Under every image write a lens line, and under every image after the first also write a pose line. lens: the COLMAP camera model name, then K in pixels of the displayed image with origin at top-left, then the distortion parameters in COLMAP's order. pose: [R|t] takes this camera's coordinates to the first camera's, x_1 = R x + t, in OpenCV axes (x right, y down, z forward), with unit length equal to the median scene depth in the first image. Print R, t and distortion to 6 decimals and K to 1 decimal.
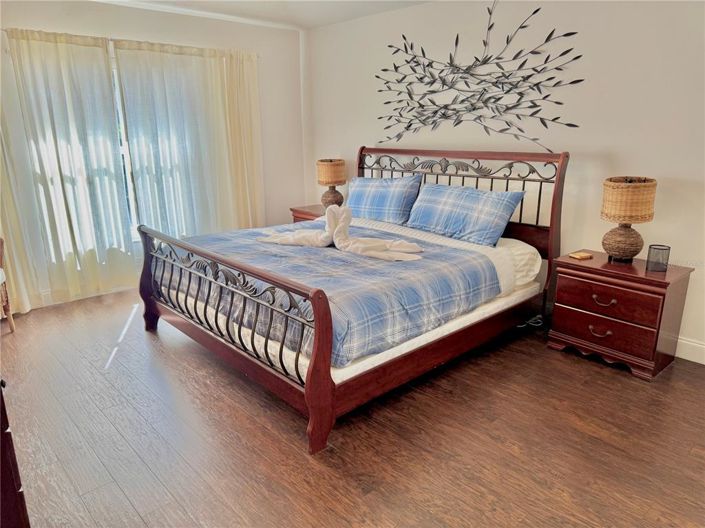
lens RADIAL K [[502.0, 0, 346.0], [0, 502.0, 267.3], [0, 0, 1]] dist [0.053149, -0.057743]
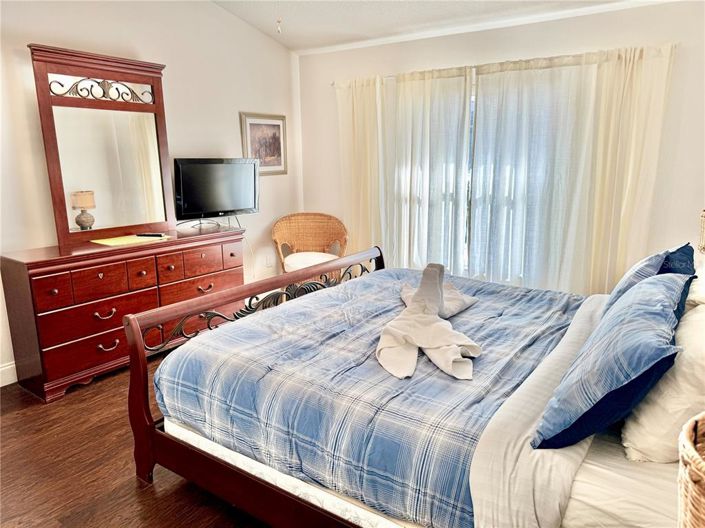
lens RADIAL K [[502.0, 0, 351.1], [0, 502.0, 266.8], [0, 0, 1]] dist [0.053149, -0.057743]
pose [[0.217932, 0.214991, -0.951990, 0.857982], [-0.265470, 0.951715, 0.154156, -0.277104], [0.939165, 0.219130, 0.264483, 1.004776]]
